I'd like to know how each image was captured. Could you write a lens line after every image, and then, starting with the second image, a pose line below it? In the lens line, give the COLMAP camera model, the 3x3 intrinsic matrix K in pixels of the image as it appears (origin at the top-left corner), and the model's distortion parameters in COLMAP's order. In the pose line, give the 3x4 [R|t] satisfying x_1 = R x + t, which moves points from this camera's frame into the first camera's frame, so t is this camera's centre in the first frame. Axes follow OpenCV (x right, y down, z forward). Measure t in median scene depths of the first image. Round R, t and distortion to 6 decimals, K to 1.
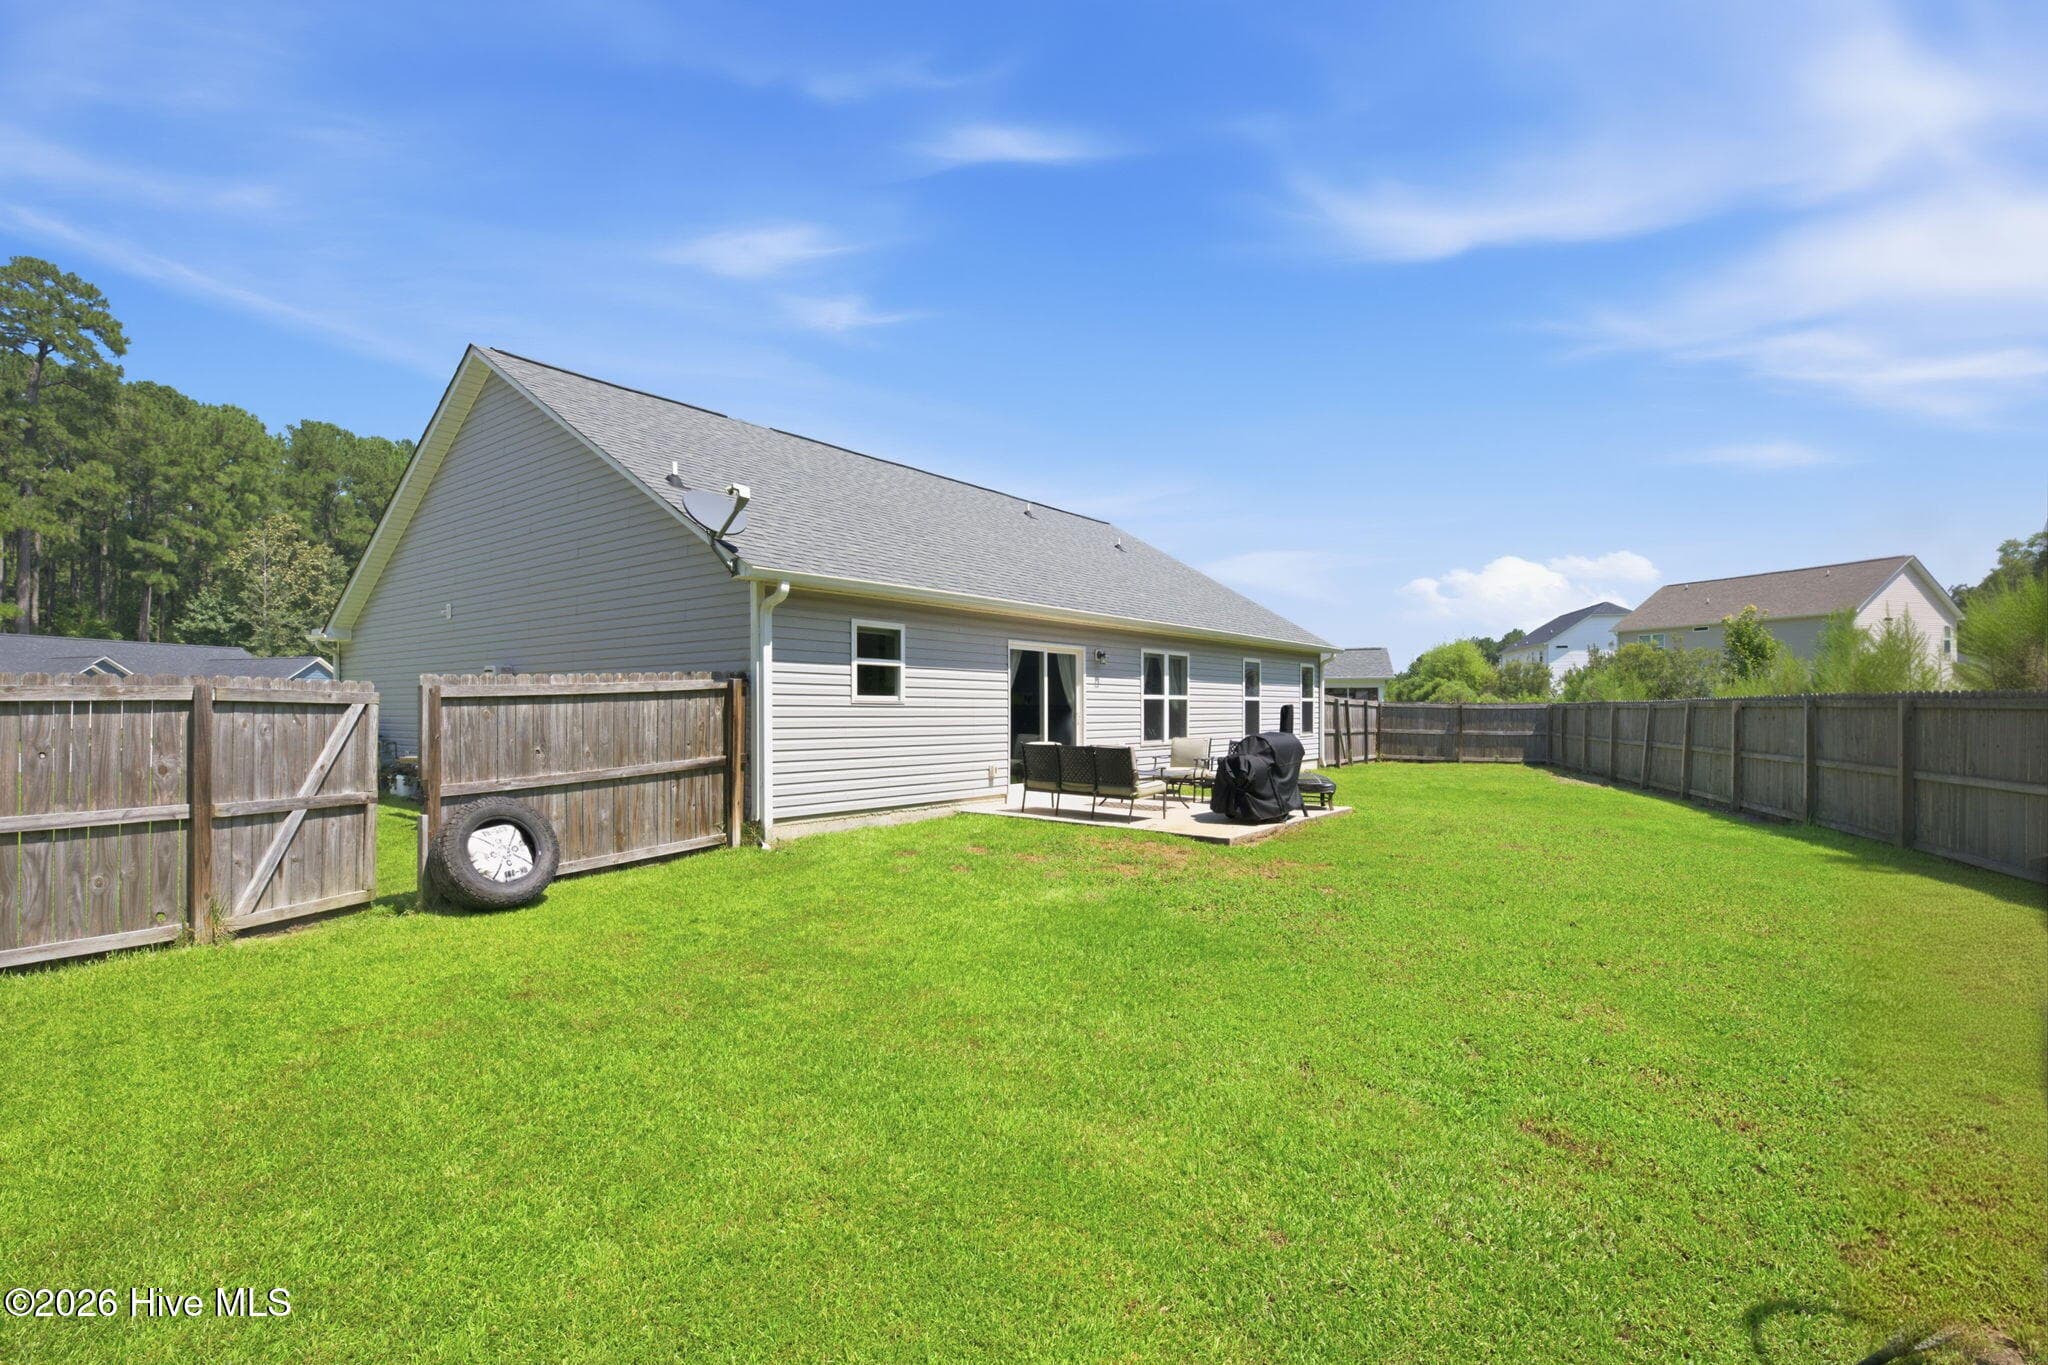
lens RADIAL K [[951.9, 0, 1024.9], [0, 951.9, 726.5], [0, 0, 1]] dist [-0.021152, -0.000335]
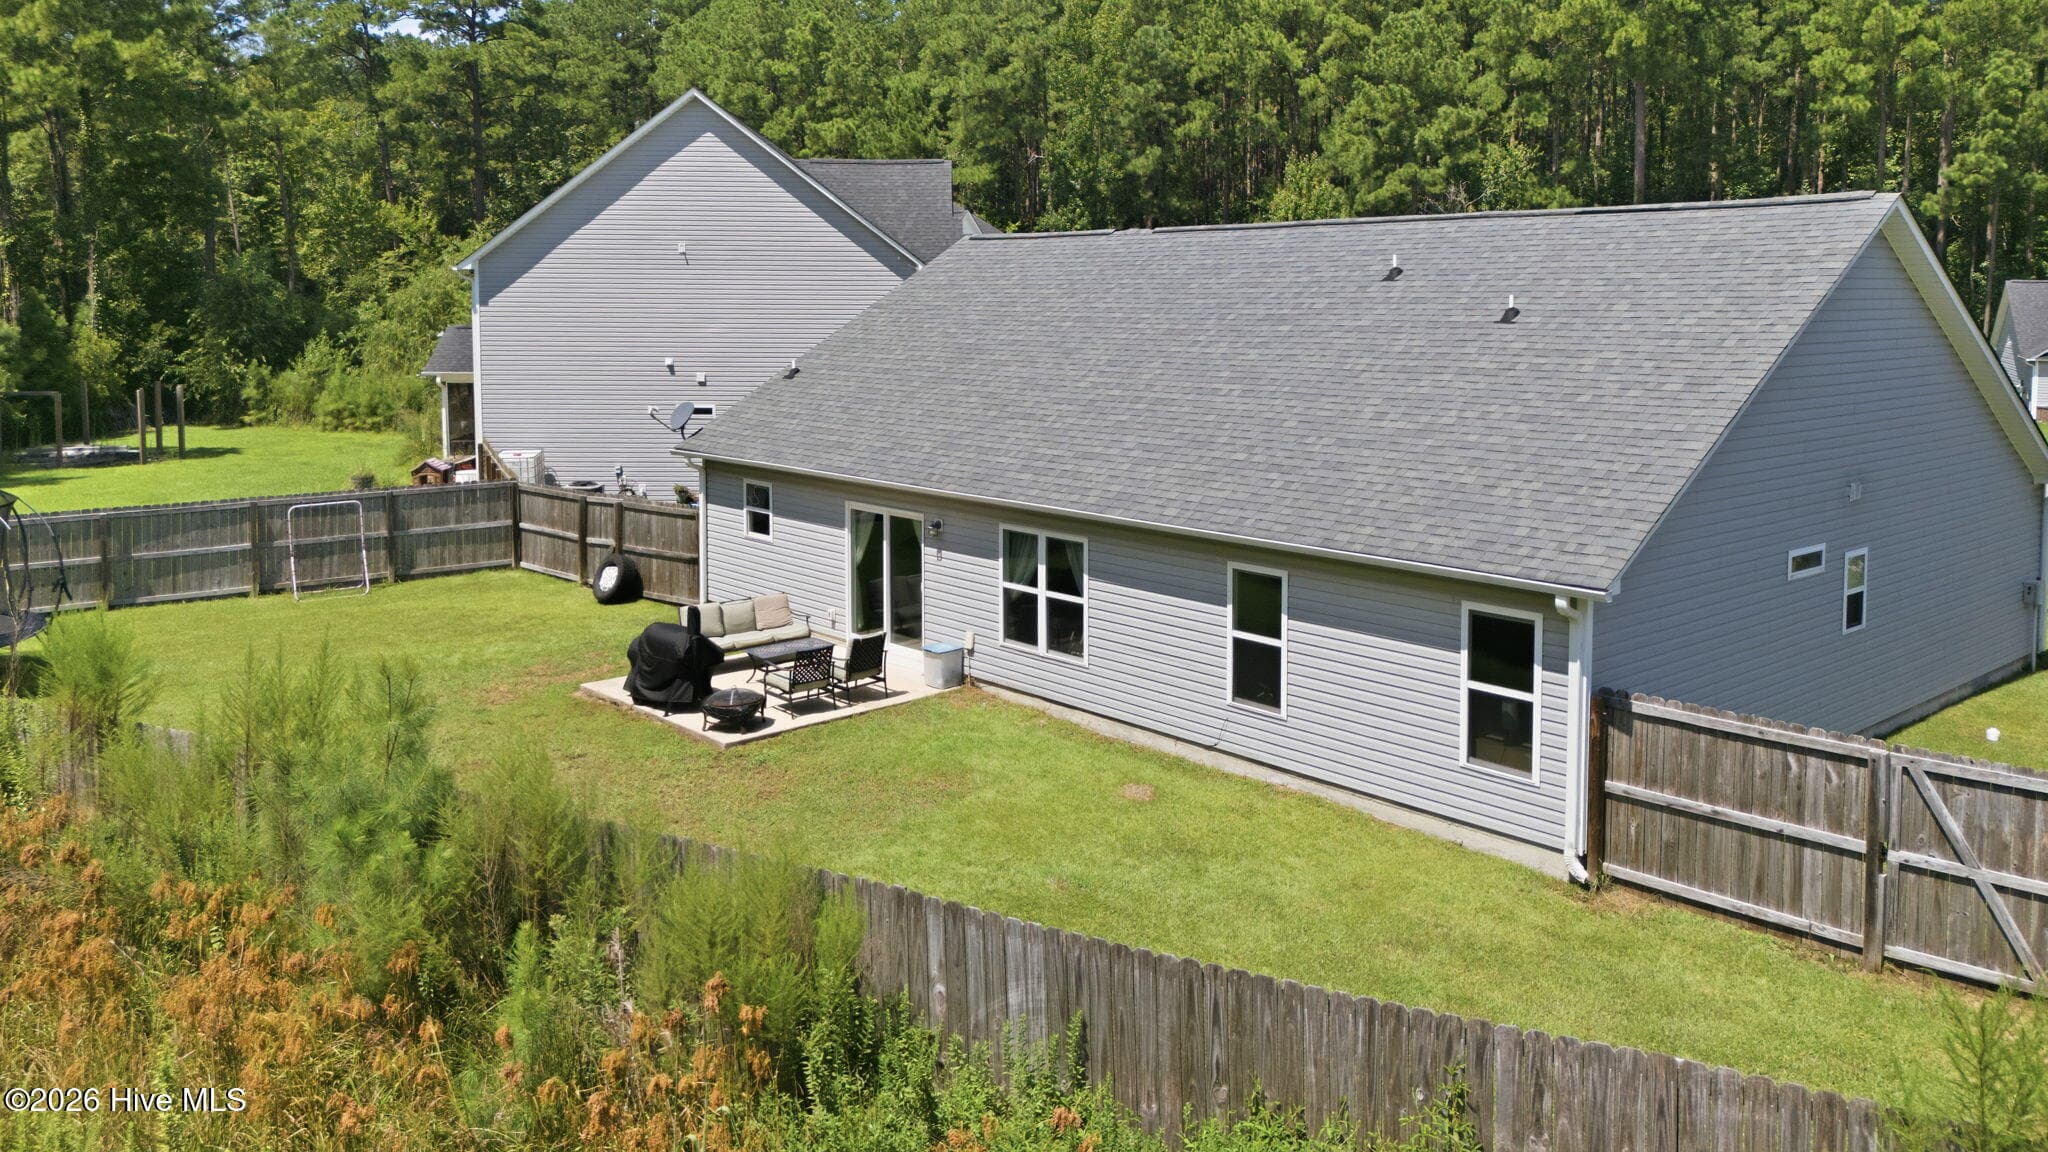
lens RADIAL K [[1556.3, 0, 1021.5], [0, 1556.3, 388.5], [0, 0, 1]] dist [0.063546, -0.051961]
pose [[-0.186744, 0.063112, -0.980379, 2.010284], [-0.016071, 0.997605, 0.067282, -0.408870], [0.982277, 0.028320, -0.185282, 1.827257]]
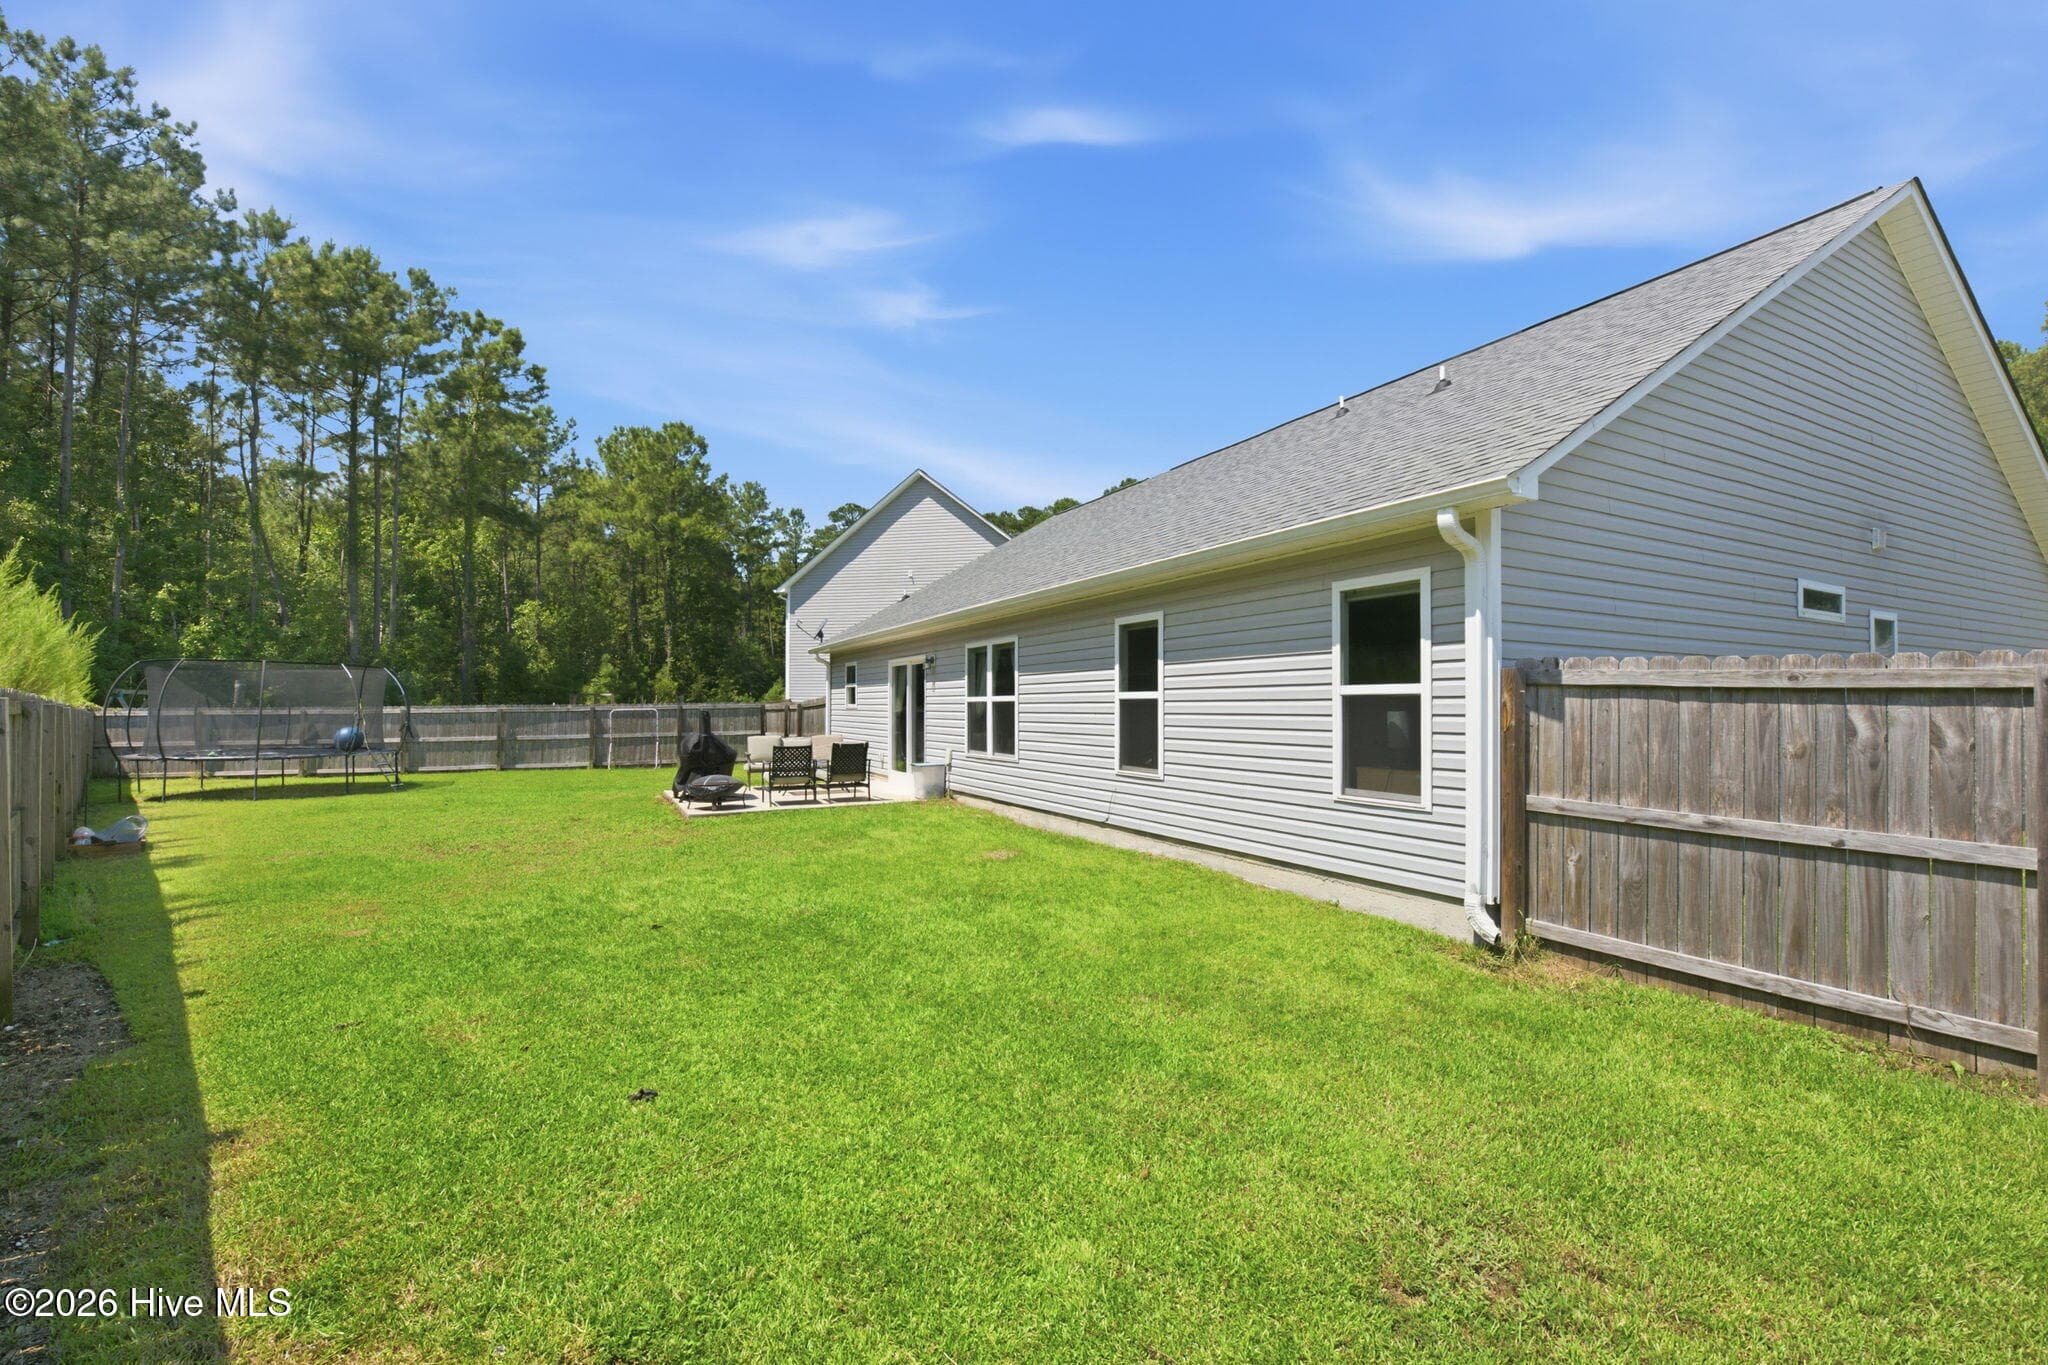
lens RADIAL K [[875.4, 0, 1027.5], [0, 875.4, 692.5], [0, 0, 1]] dist [-0.018642, -0.000298]
pose [[-0.417184, -0.014969, -0.908699, 1.207685], [-0.016457, 0.999825, -0.008914, -0.045460], [0.908673, 0.011236, -0.417358, 2.022362]]
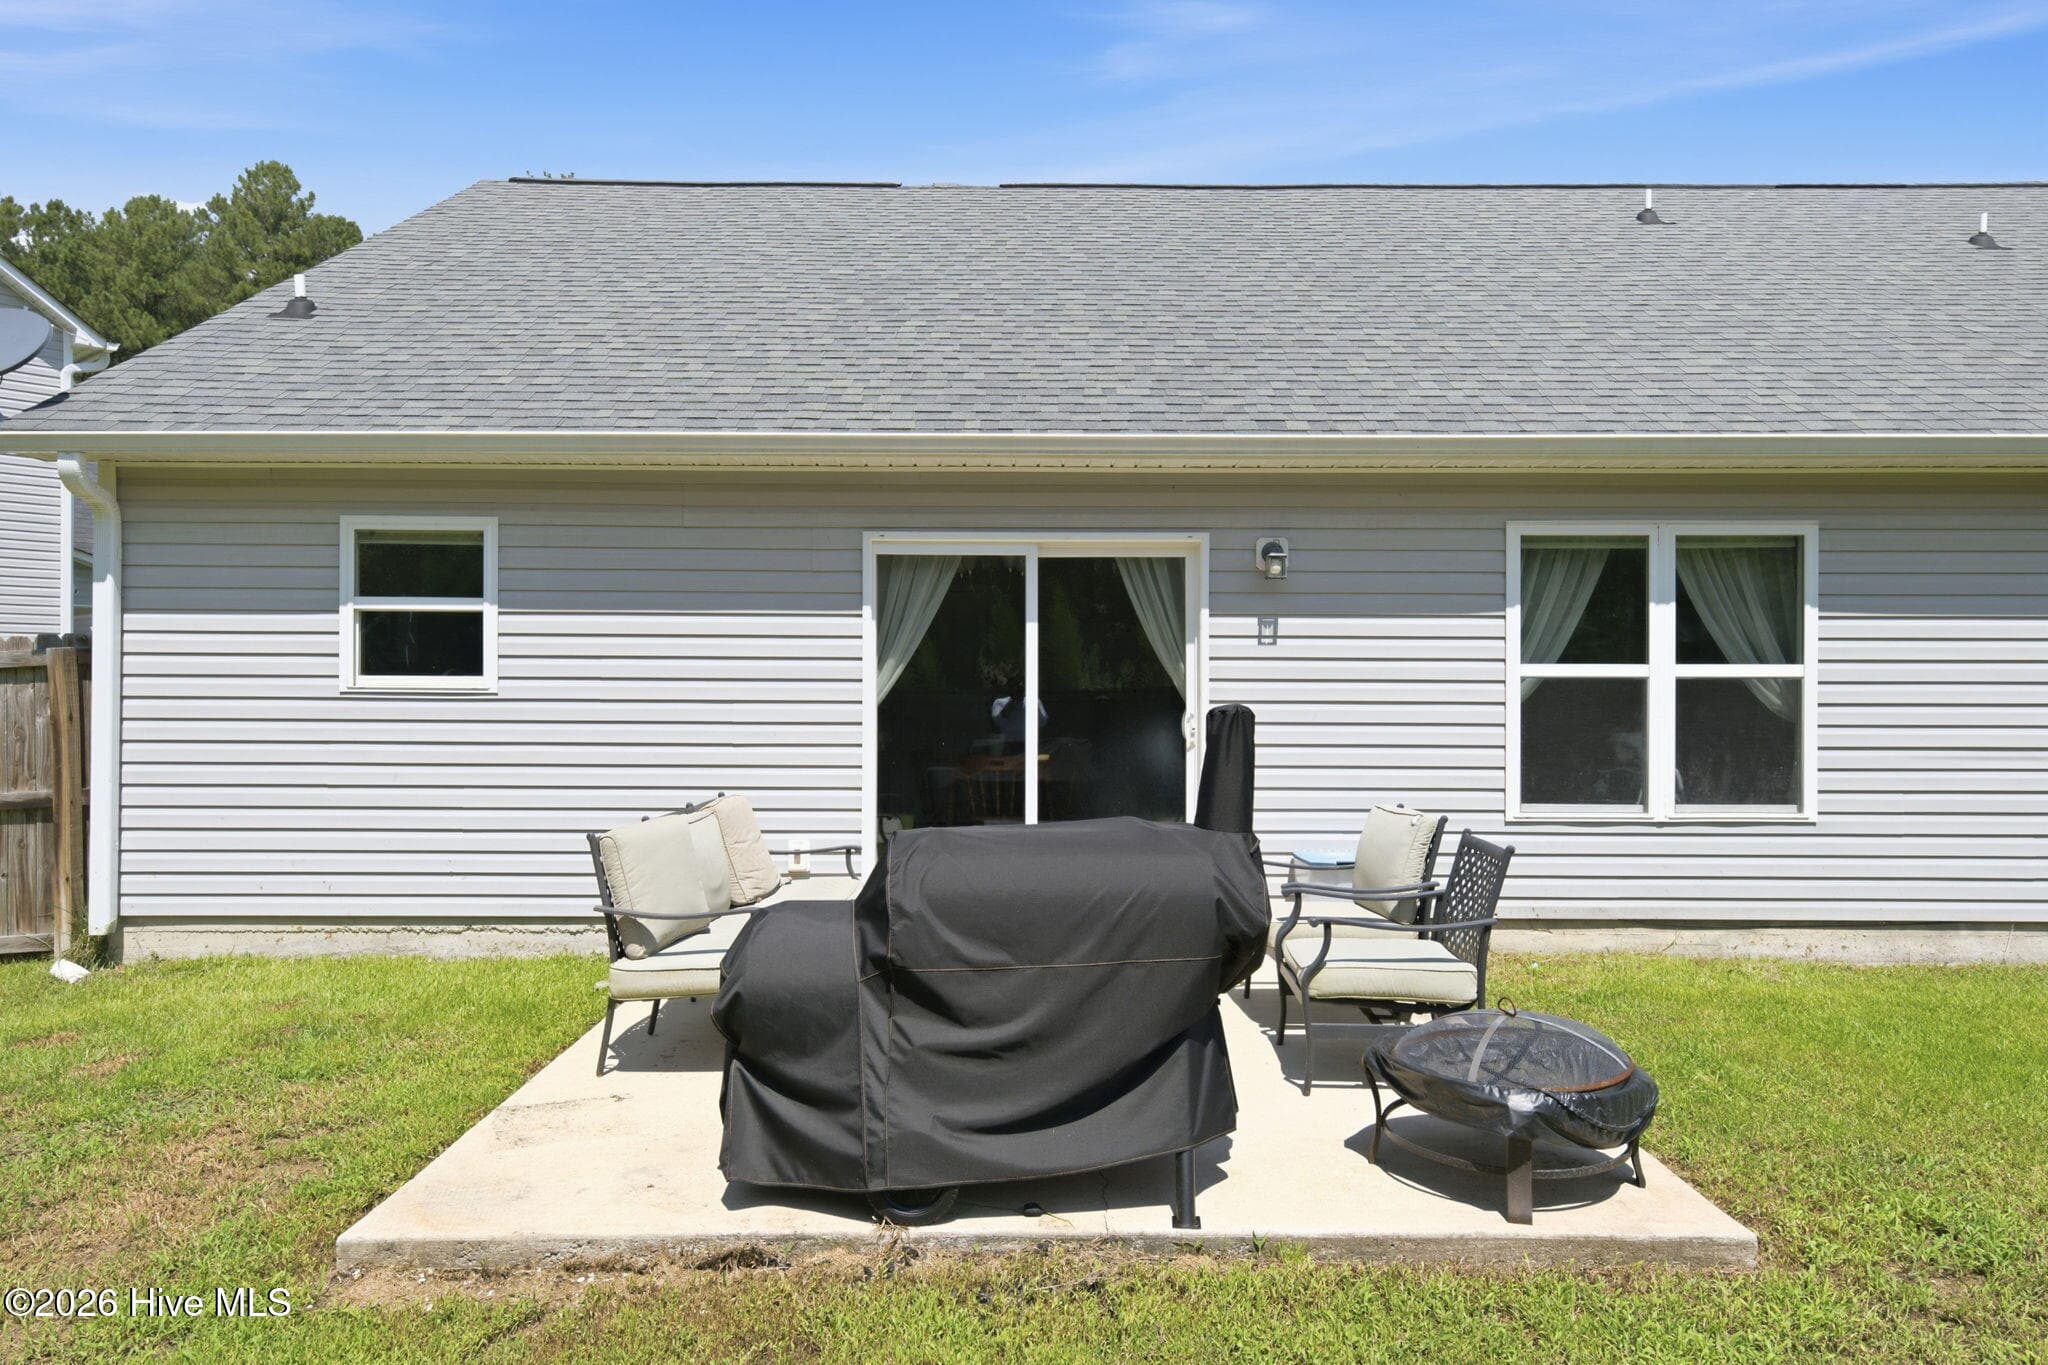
lens RADIAL K [[1338.8, 0, 1031.5], [0, 1338.8, 695.9], [0, 0, 1]] dist [0.012430, 0.001841]
pose [[0.616515, 0.006618, -0.787315, 0.561860], [-0.017065, 0.999842, -0.004958, -0.025242], [0.787158, 0.016493, 0.616531, 0.853919]]
